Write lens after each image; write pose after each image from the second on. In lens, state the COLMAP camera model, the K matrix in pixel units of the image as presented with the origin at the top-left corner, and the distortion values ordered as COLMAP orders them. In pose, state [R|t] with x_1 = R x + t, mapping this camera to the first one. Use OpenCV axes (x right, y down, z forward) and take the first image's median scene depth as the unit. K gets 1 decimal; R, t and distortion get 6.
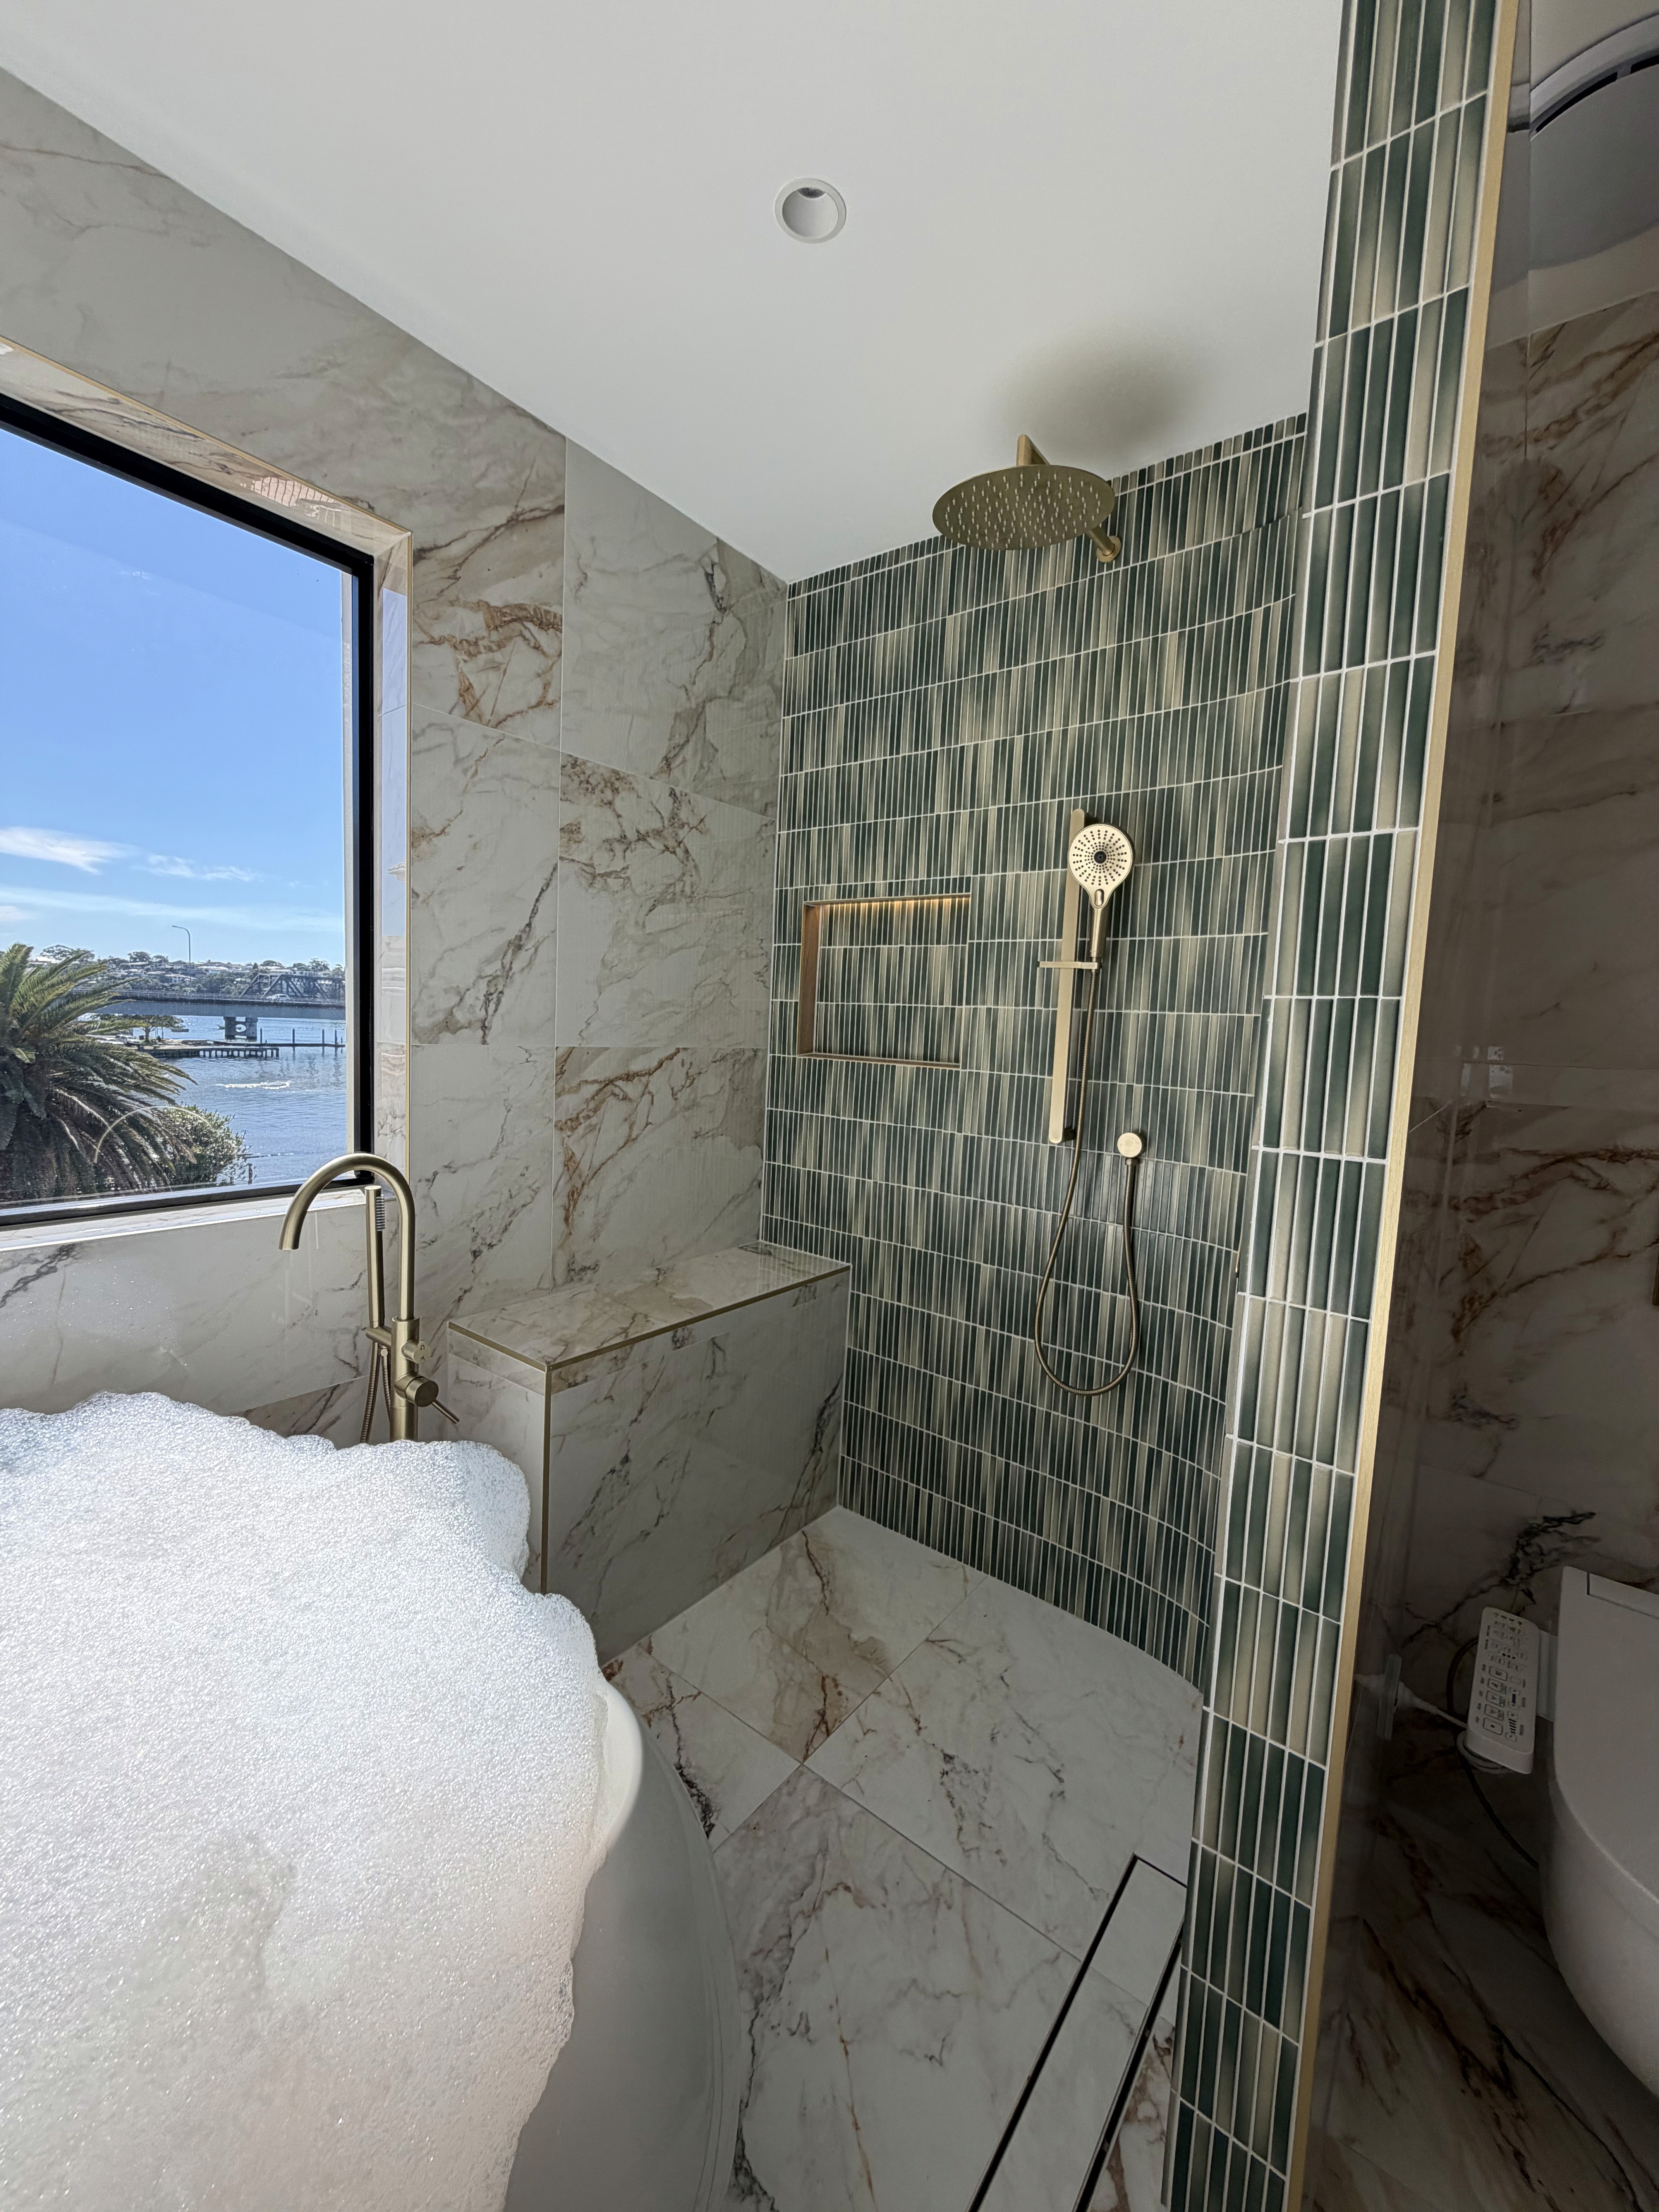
lens RADIAL K [[880.2, 0, 827.9], [0, 880.2, 1103.8], [0, 0, 1]] dist [-0.001110, 0.000720]
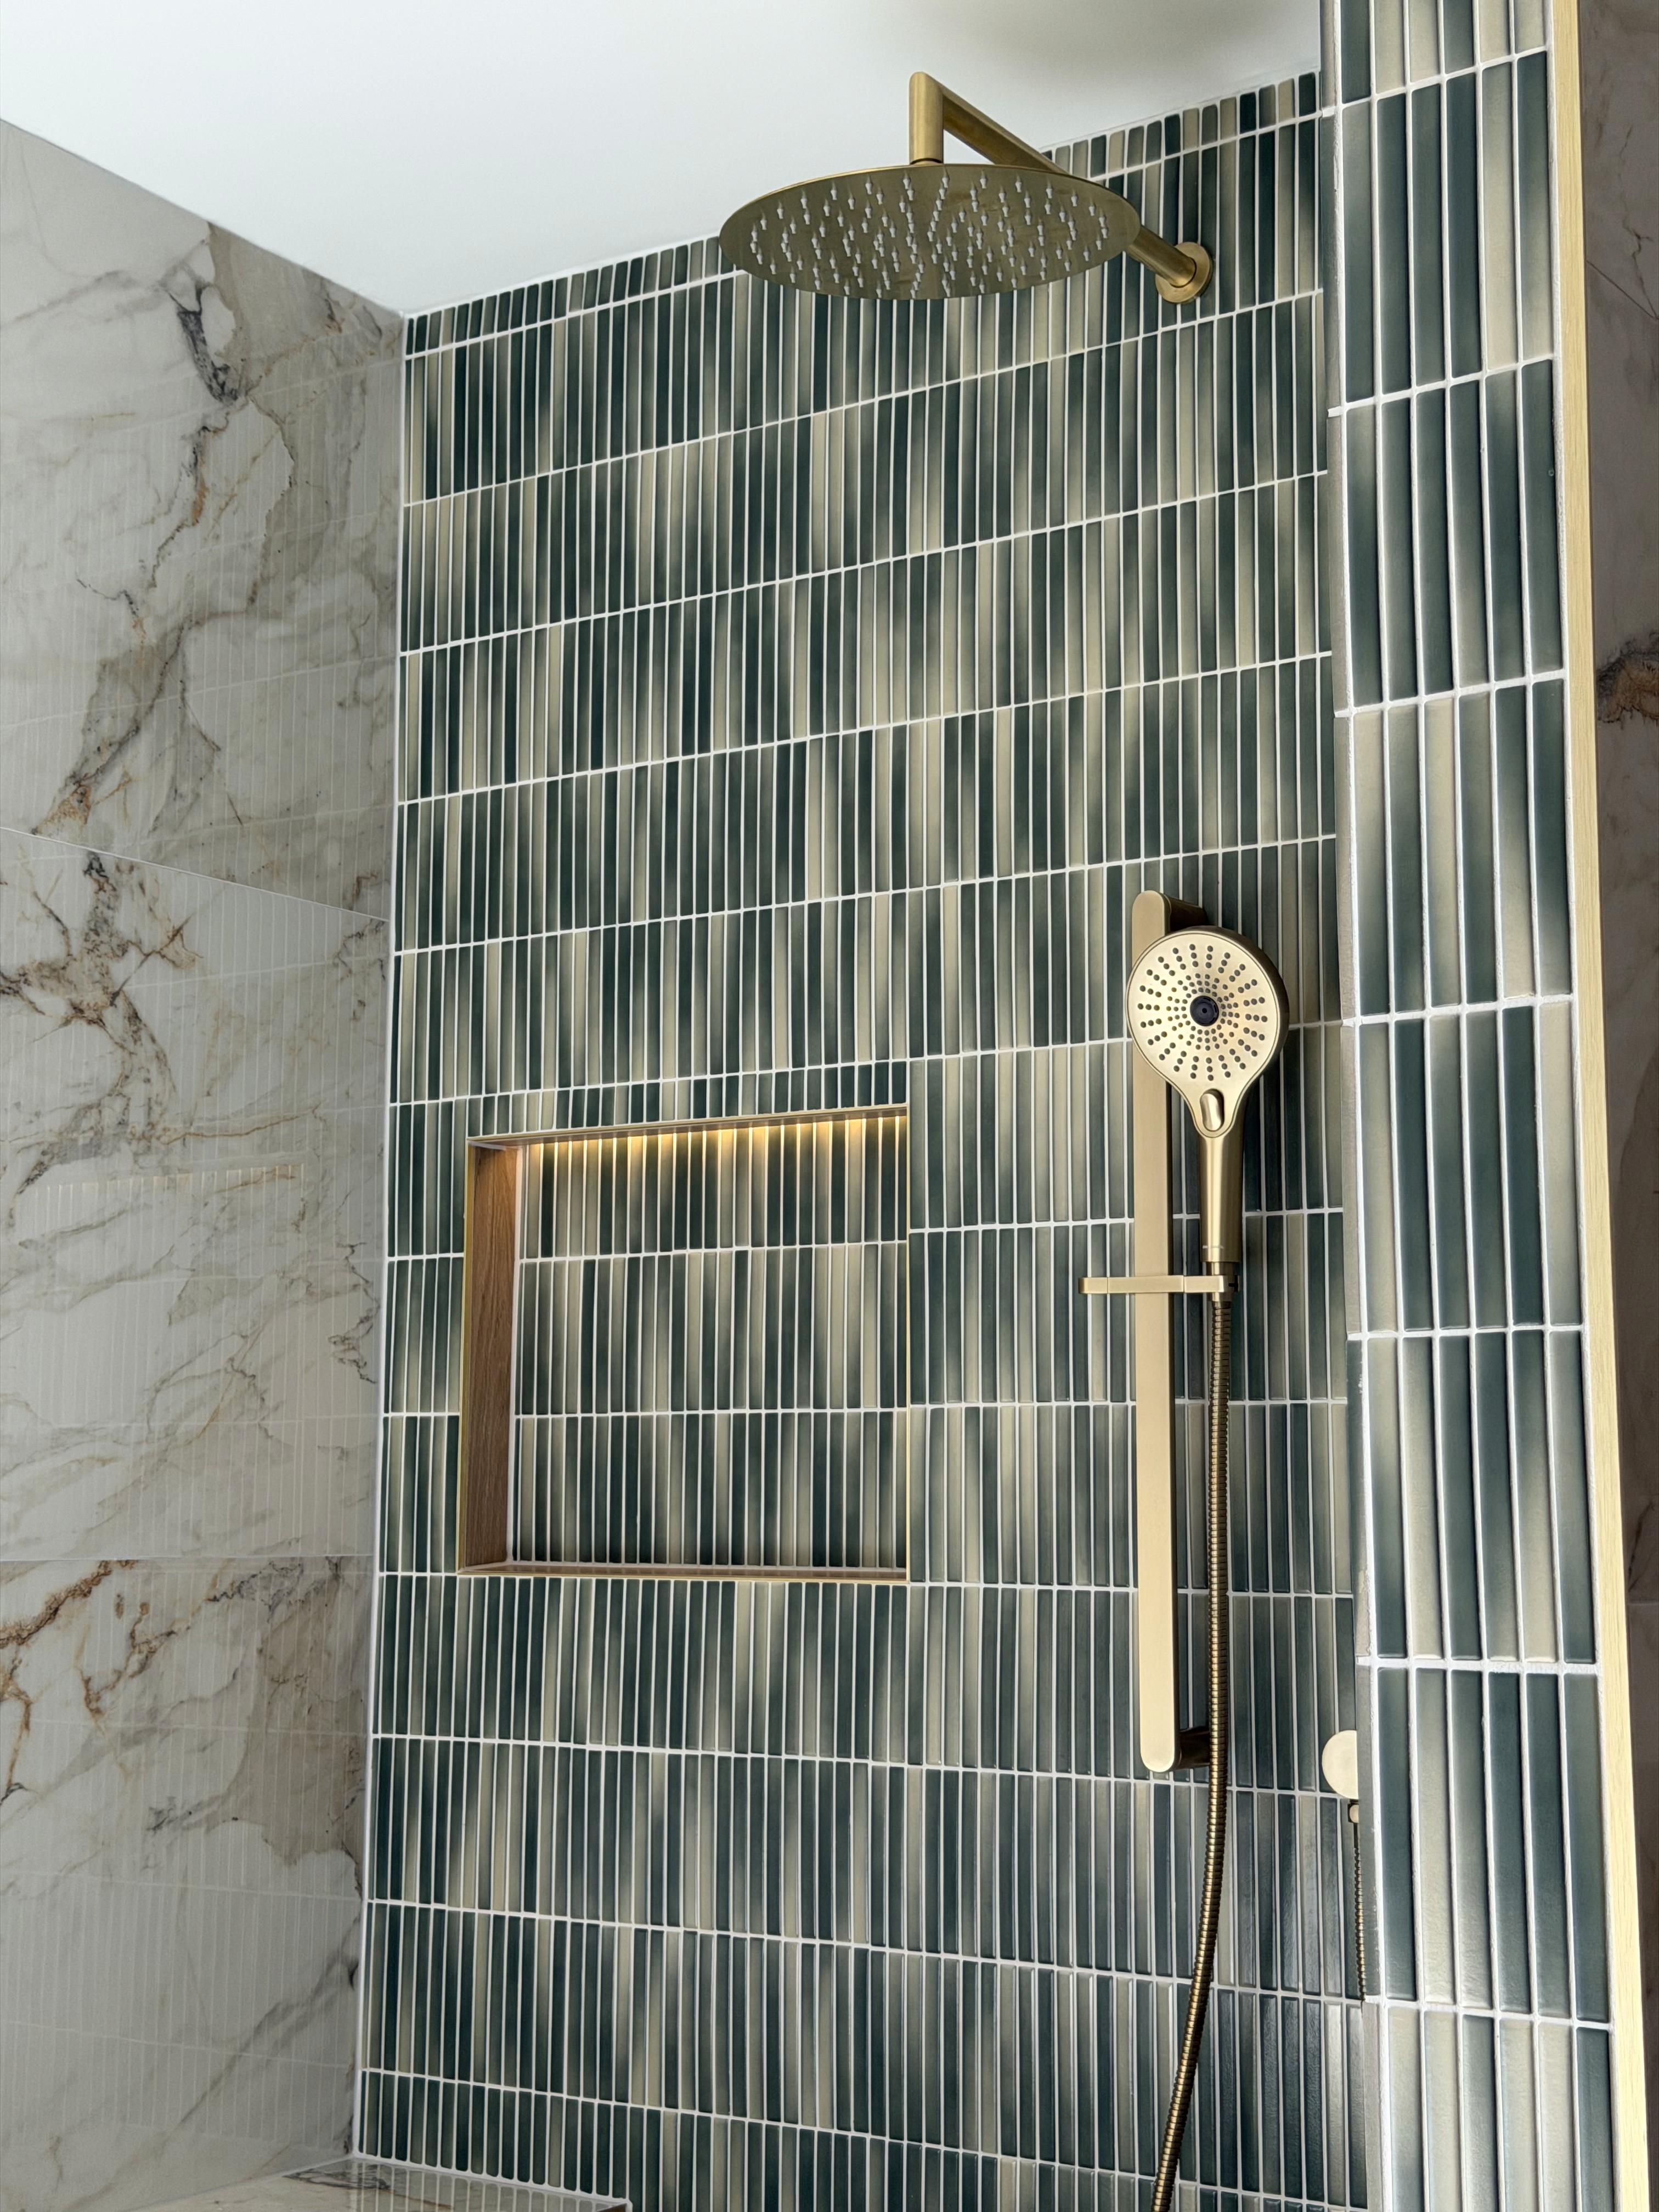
lens RADIAL K [[3086.9, 0, 855.5], [0, 3086.9, 1123.2], [0, 0, 1]] dist [0.106075, 0.000000]
pose [[0.997064, -0.033723, 0.068743, 0.055277], [0.047734, 0.975738, -0.213676, 0.052580], [-0.059869, 0.216330, 0.974483, -0.303910]]
